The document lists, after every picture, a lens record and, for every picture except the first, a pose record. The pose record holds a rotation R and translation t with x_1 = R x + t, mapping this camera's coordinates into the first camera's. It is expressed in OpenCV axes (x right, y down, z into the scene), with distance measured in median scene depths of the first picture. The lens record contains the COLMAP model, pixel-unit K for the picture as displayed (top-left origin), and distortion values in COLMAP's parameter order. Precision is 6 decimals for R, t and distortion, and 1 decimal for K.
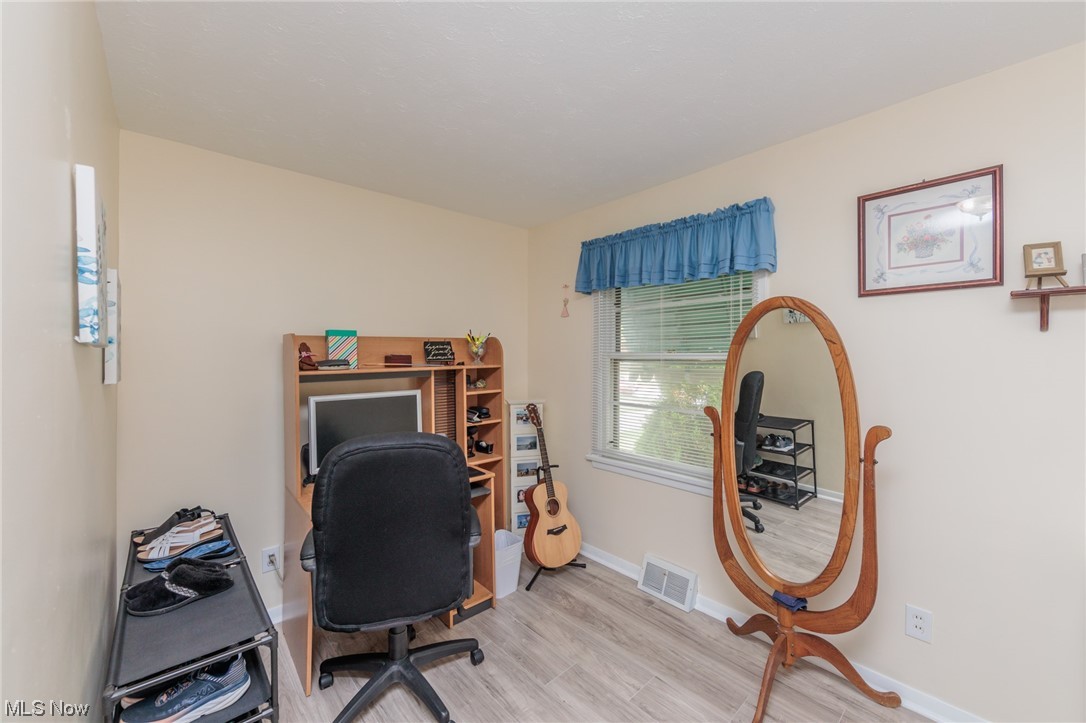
lens RADIAL K [[425.1, 0, 549.9], [0, 425.1, 354.6], [0, 0, 1]] dist [-0.005566, 0.000216]
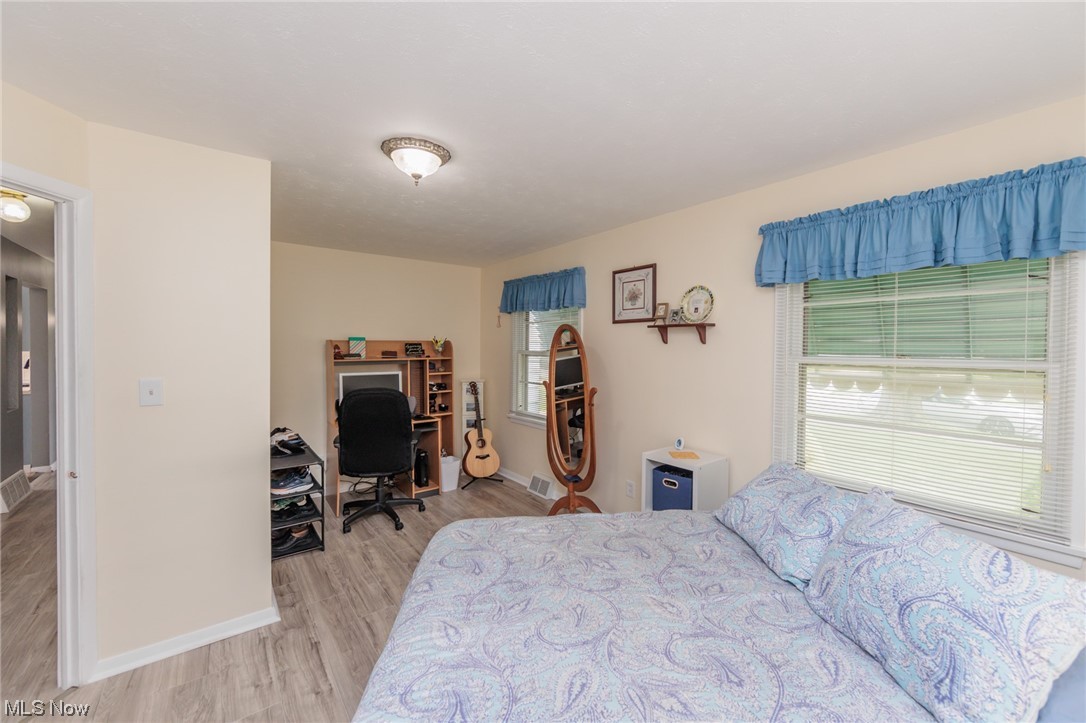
lens RADIAL K [[425.1, 0, 547.0], [0, 425.1, 356.8], [0, 0, 1]] dist [-0.005566, 0.000216]
pose [[0.996769, 0.010352, -0.079658, 0.491273], [-0.008821, 0.999770, 0.019551, -0.018203], [0.079842, -0.018785, 0.996631, -0.785999]]
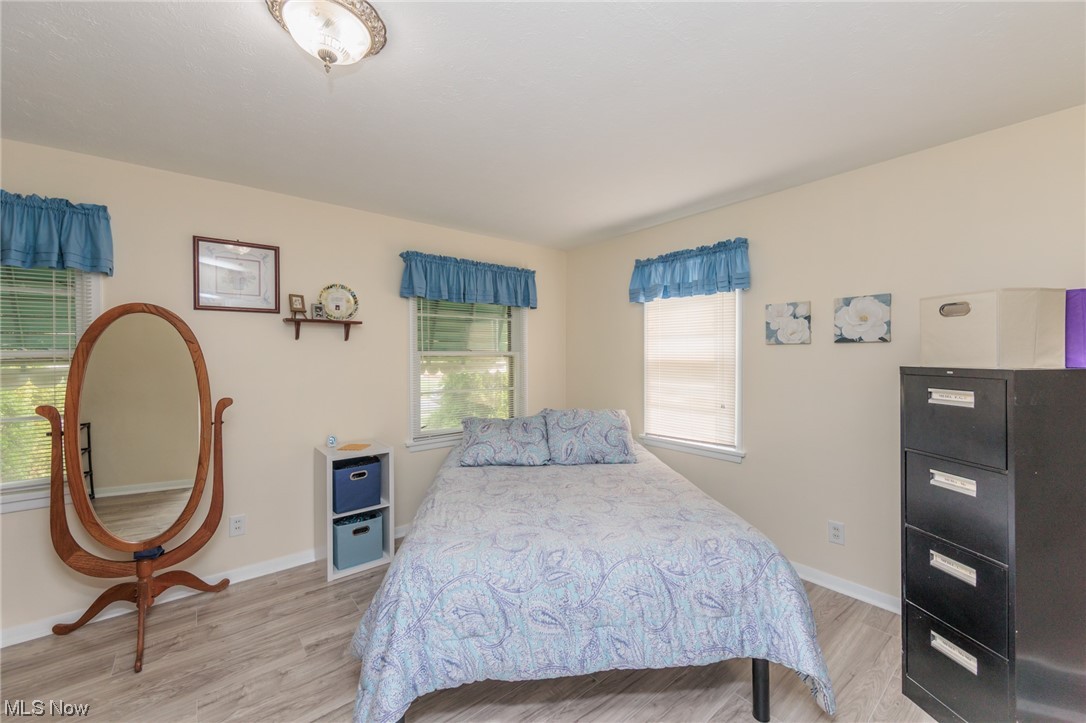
lens RADIAL K [[425.1, 0, 551.1], [0, 425.1, 356.9], [0, 0, 1]] dist [-0.005566, 0.000216]
pose [[0.045036, -0.009427, 0.998941, -0.482912], [0.002616, 0.999953, 0.009319, 0.005738], [-0.998982, 0.002194, 0.045059, -0.170939]]
